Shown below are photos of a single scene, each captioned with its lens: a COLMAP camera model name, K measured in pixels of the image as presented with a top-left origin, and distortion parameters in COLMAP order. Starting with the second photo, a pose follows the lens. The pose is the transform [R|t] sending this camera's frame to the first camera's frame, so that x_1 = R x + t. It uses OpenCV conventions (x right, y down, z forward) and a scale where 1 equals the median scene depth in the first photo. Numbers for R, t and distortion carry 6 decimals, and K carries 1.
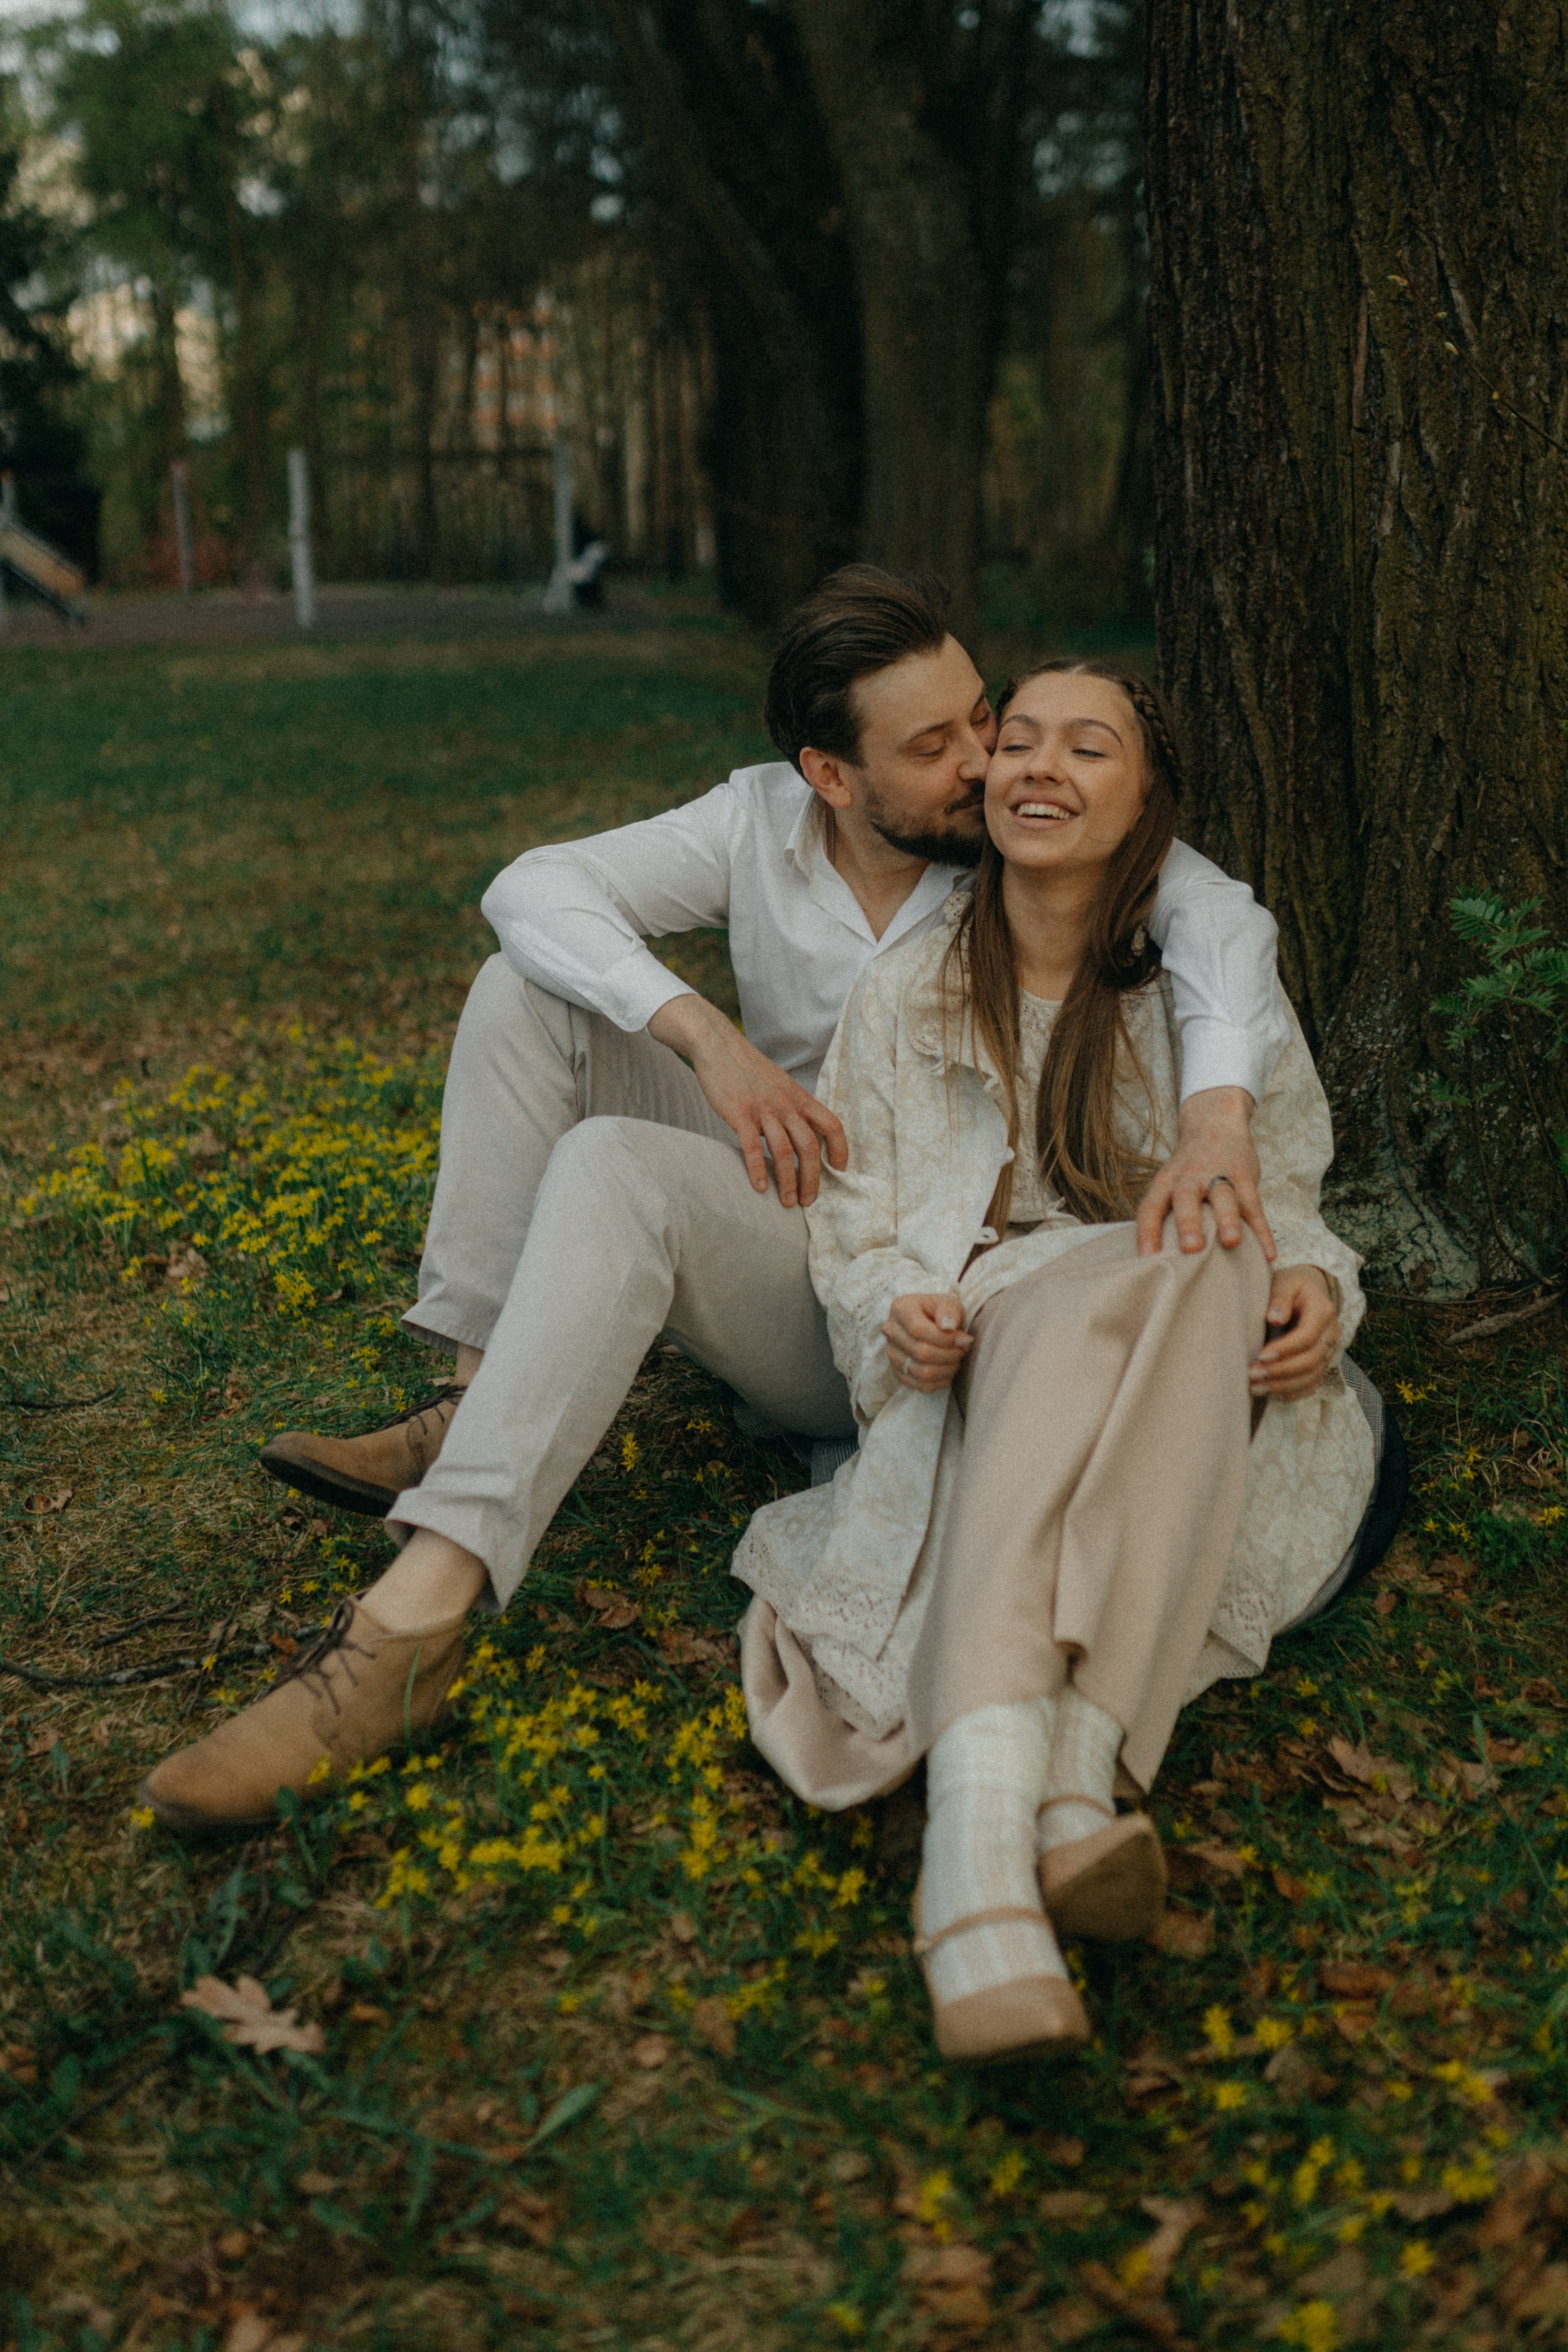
lens RADIAL K [[2473.9, 0, 727.8], [0, 2473.9, 1098.2], [0, 0, 1]] dist [-0.000606, 0.011072]
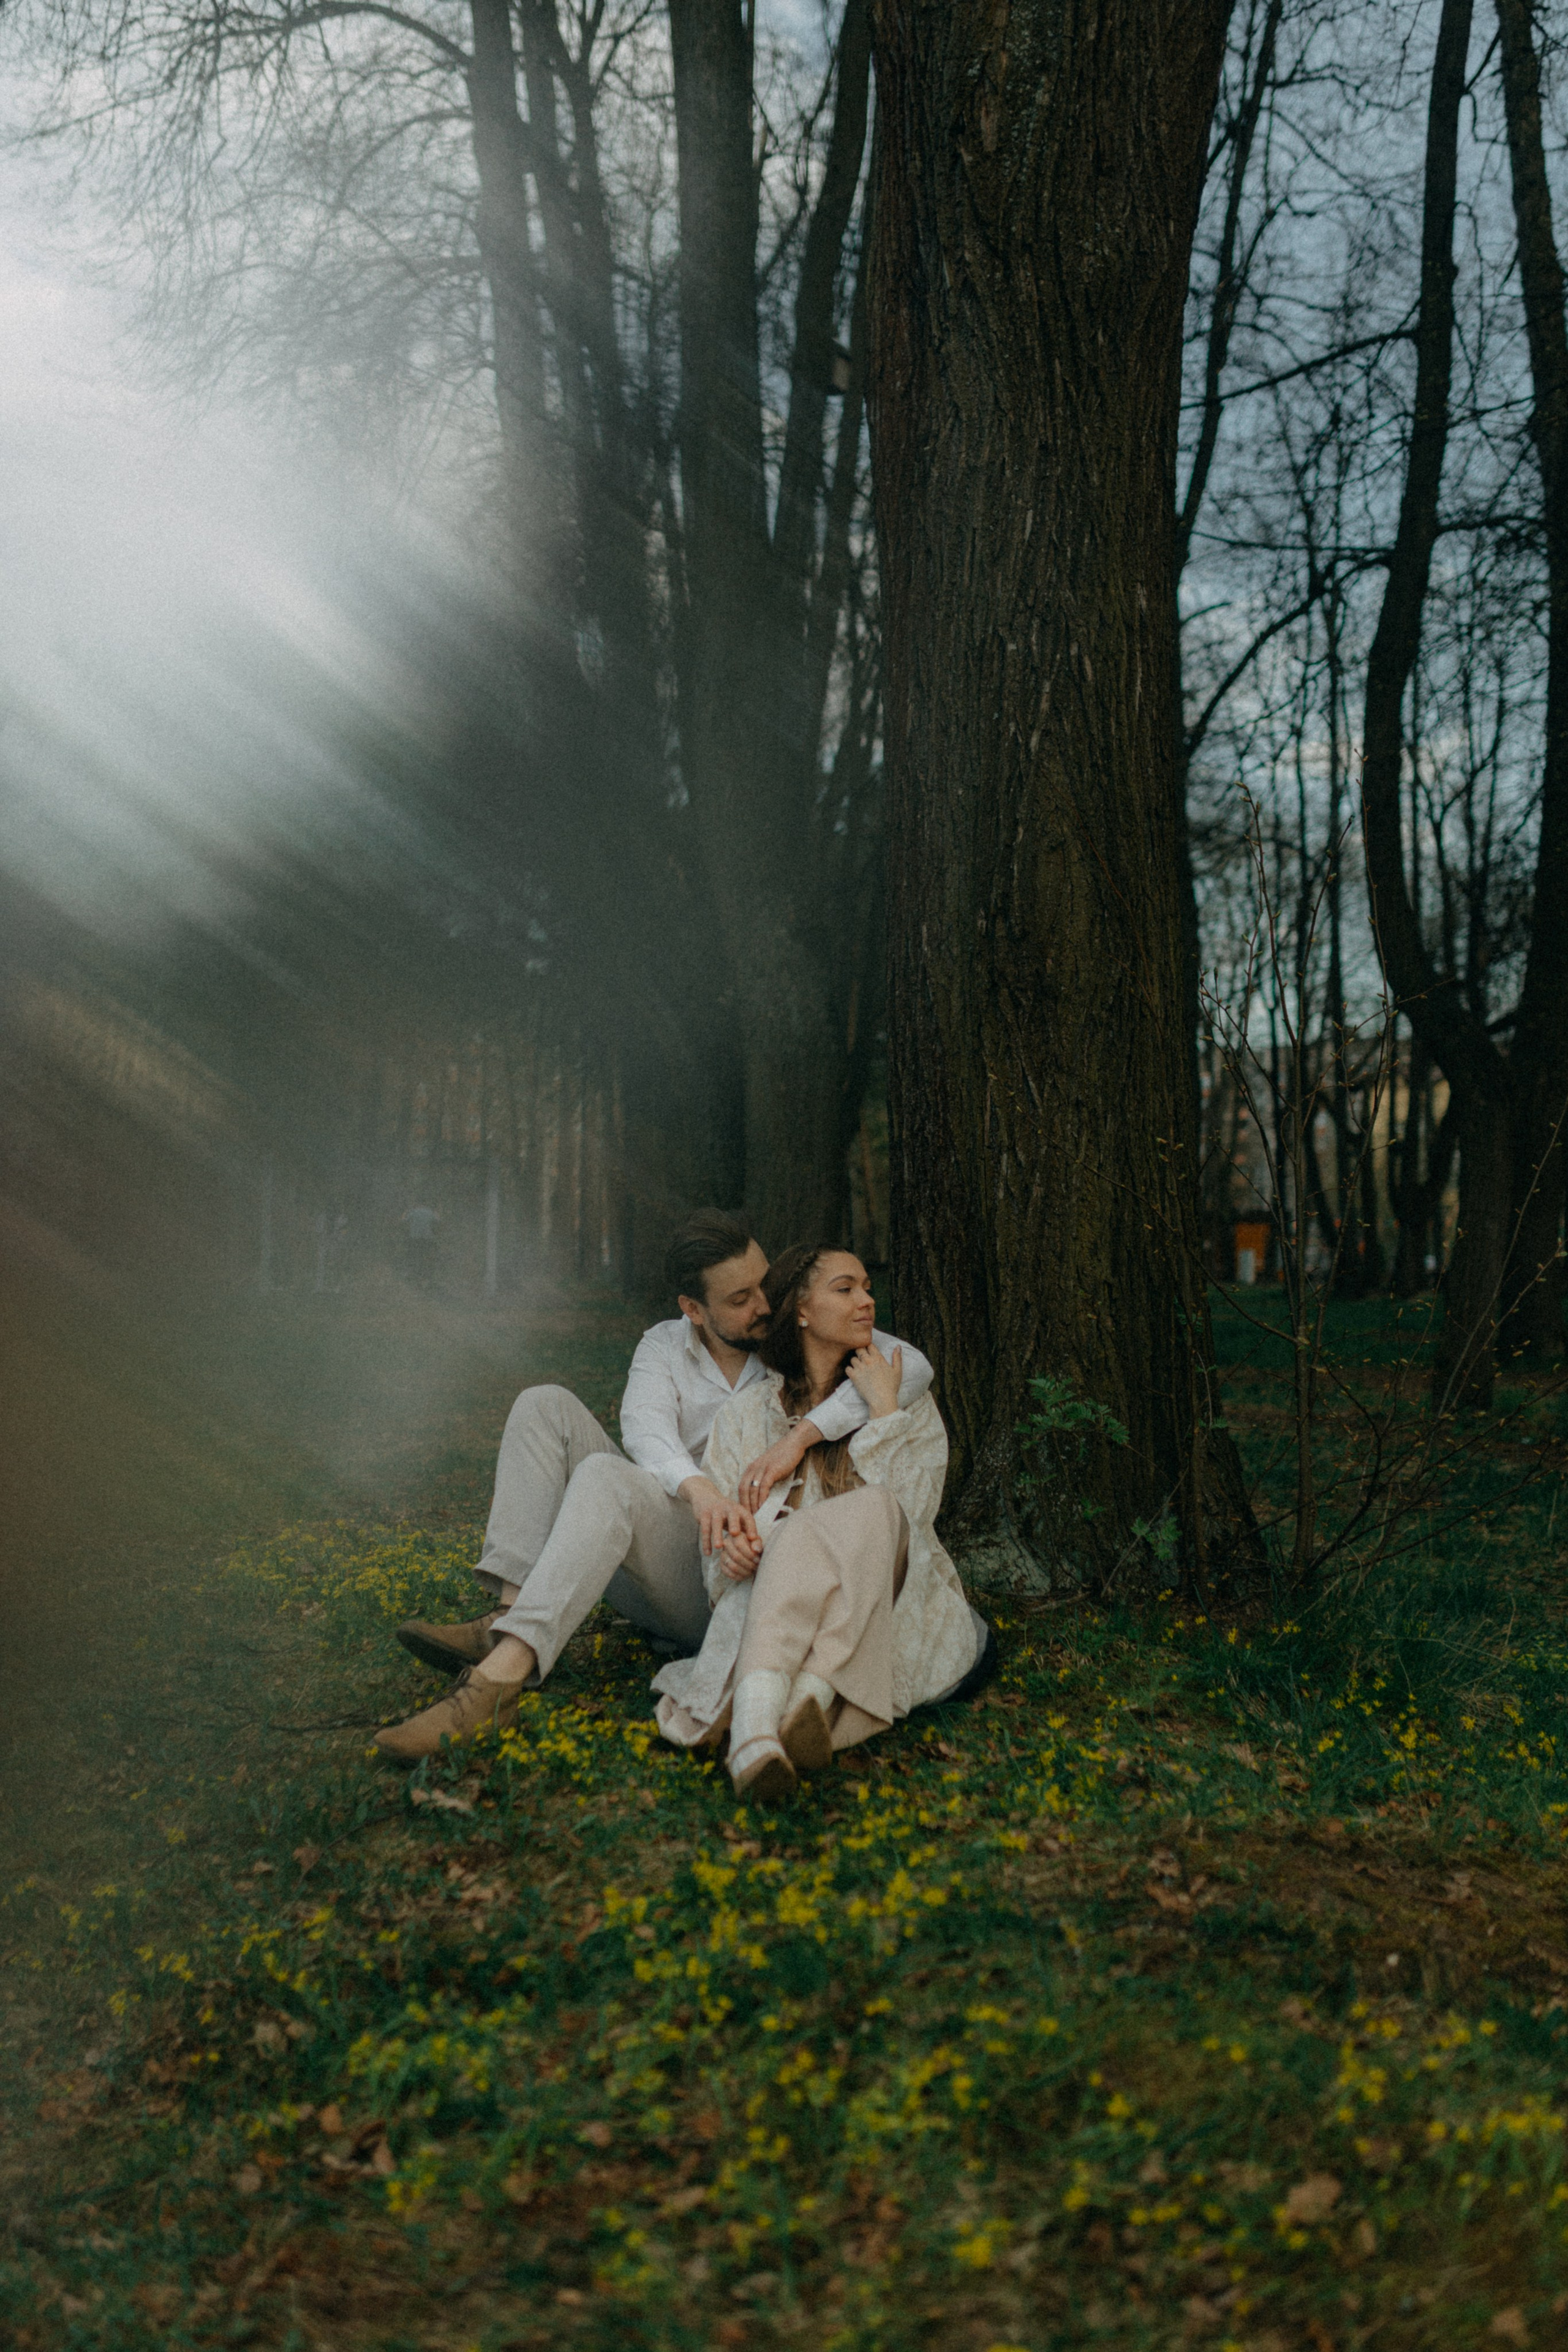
lens RADIAL K [[2358.1, 0, 775.1], [0, 2358.1, 1147.5], [0, 0, 1]] dist [-0.001947, 0.013910]
pose [[0.997021, 0.043344, 0.063804, -0.033331], [-0.024954, 0.963955, -0.264891, 0.234254], [-0.072986, 0.262509, 0.962165, -0.801950]]
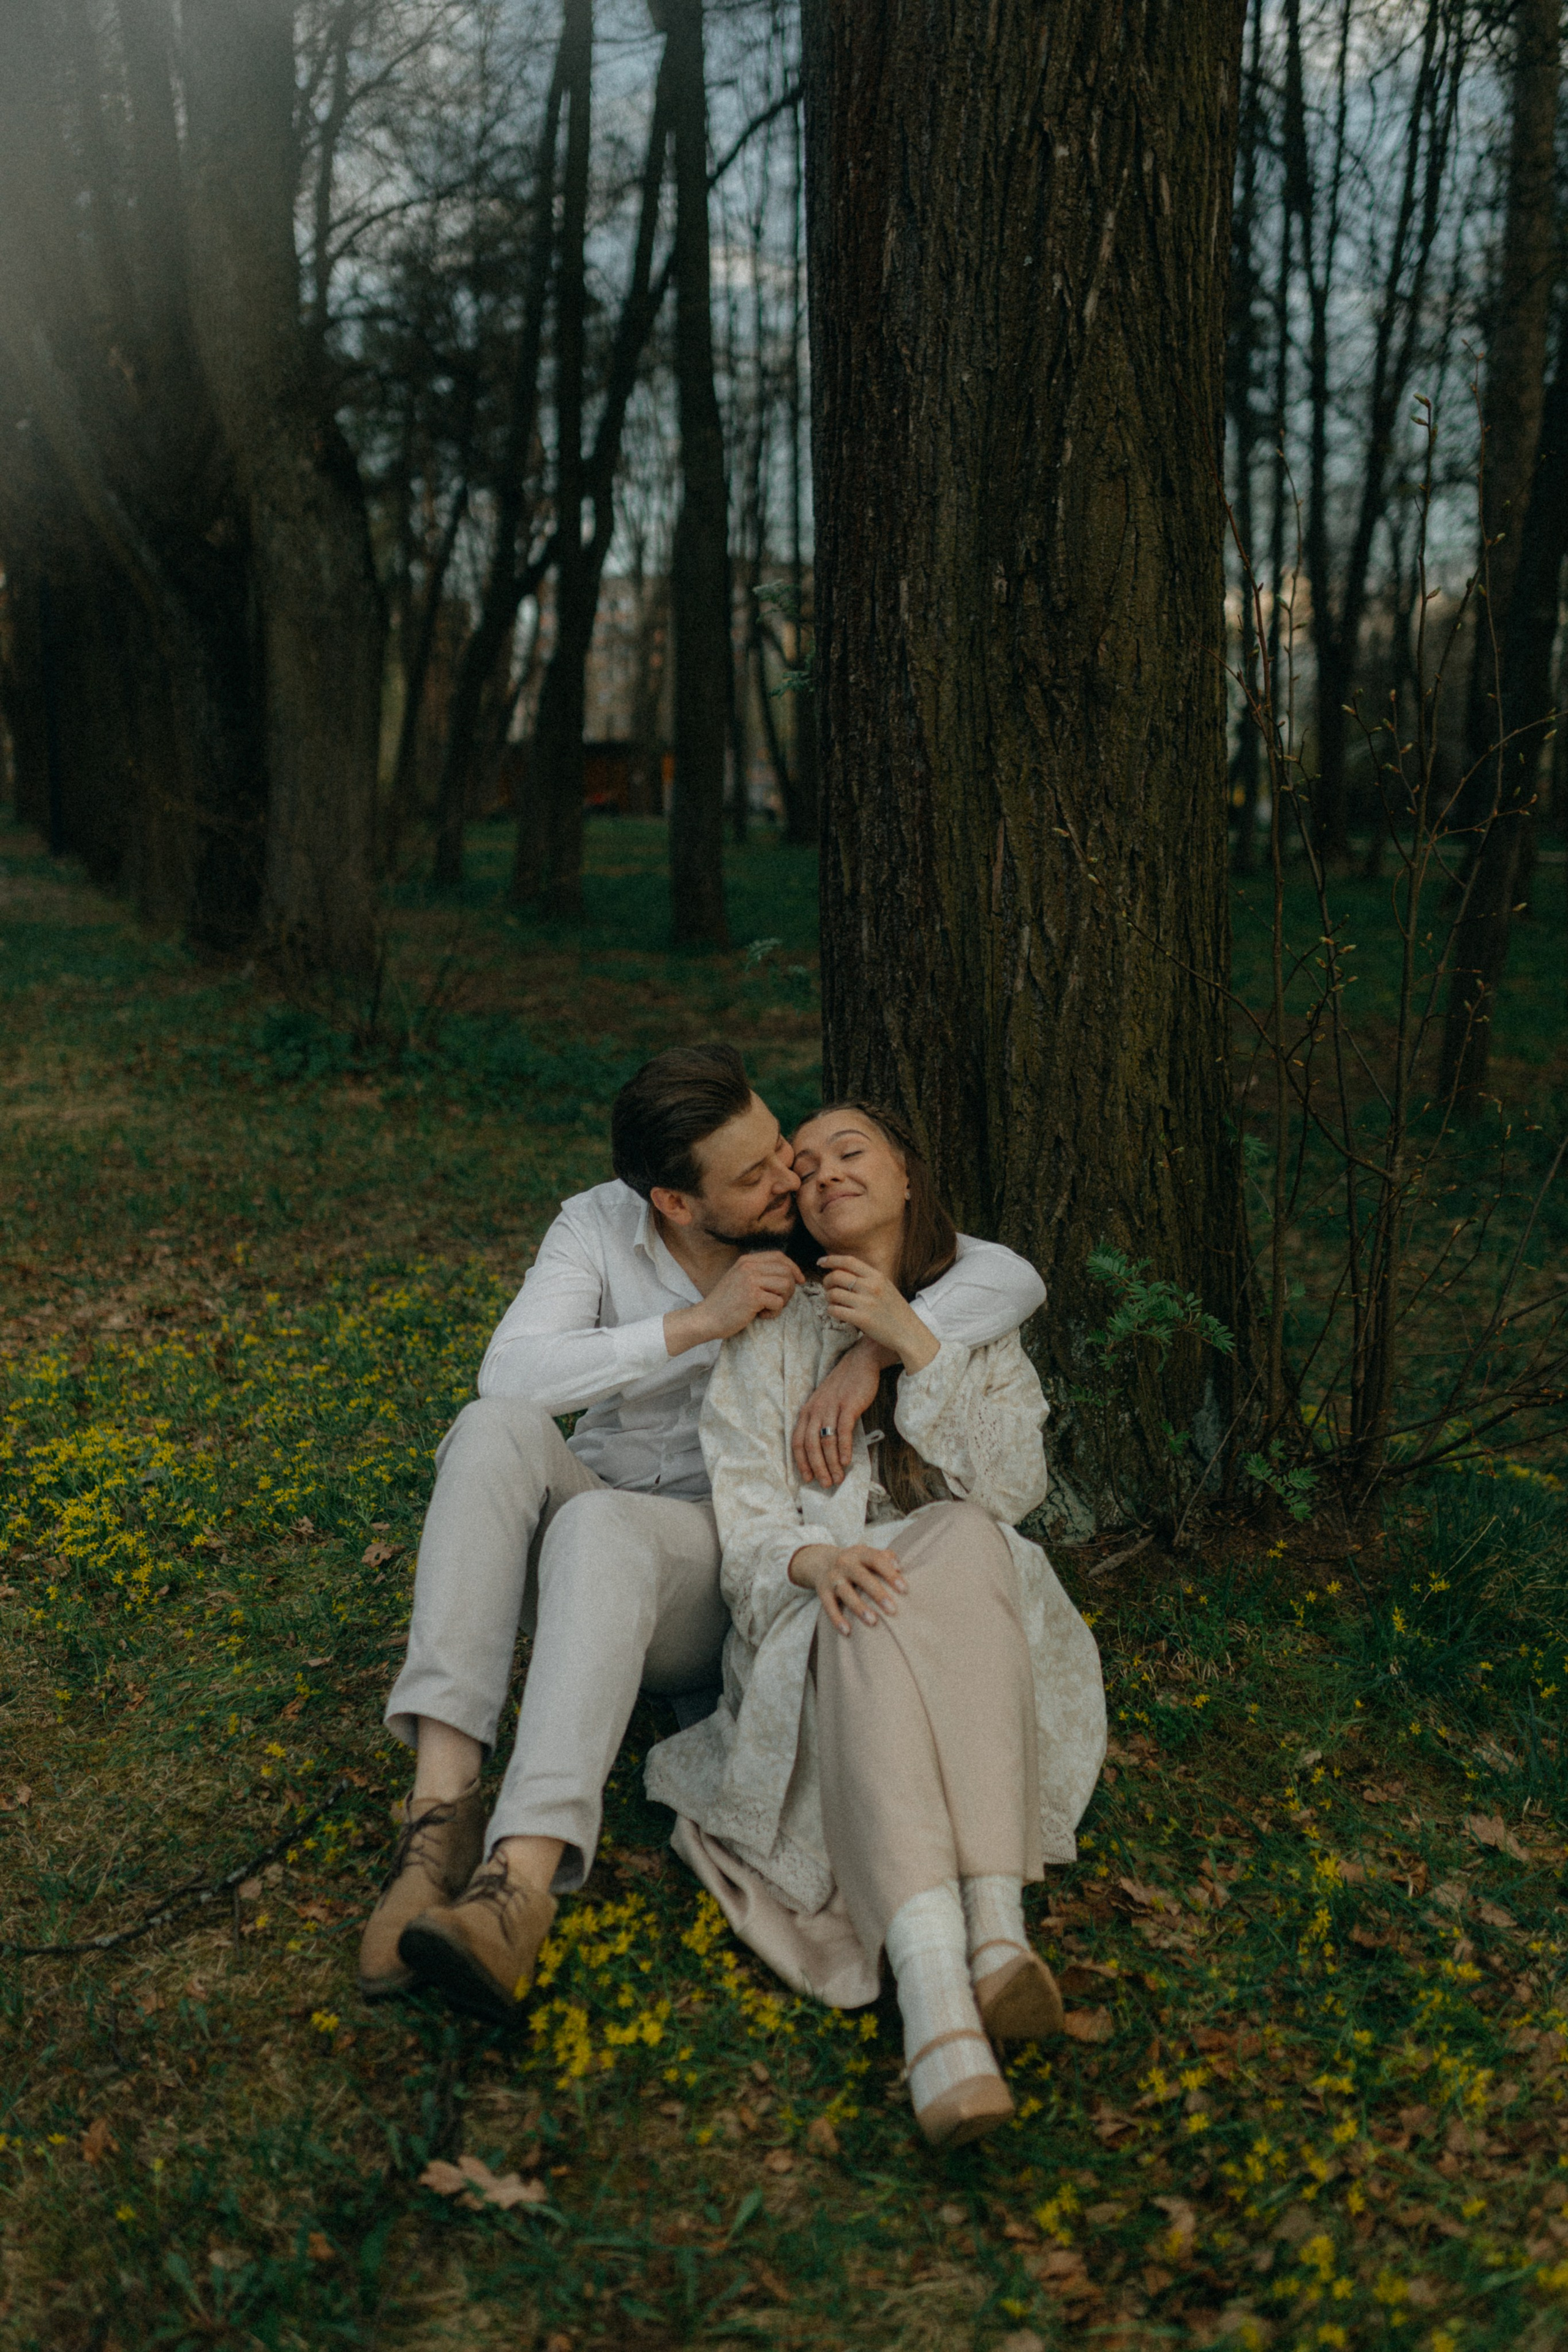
lens RADIAL K [[2294.2, 0, 799.8], [0, 2294.2, 1177.6], [0, 0, 1]] dist [-0.003122, 0.016437]
pose [[0.940180, -0.012578, 0.340446, -0.289880], [0.028654, 0.998697, -0.042236, -0.073401], [-0.339471, 0.049465, 0.939315, -0.159469]]
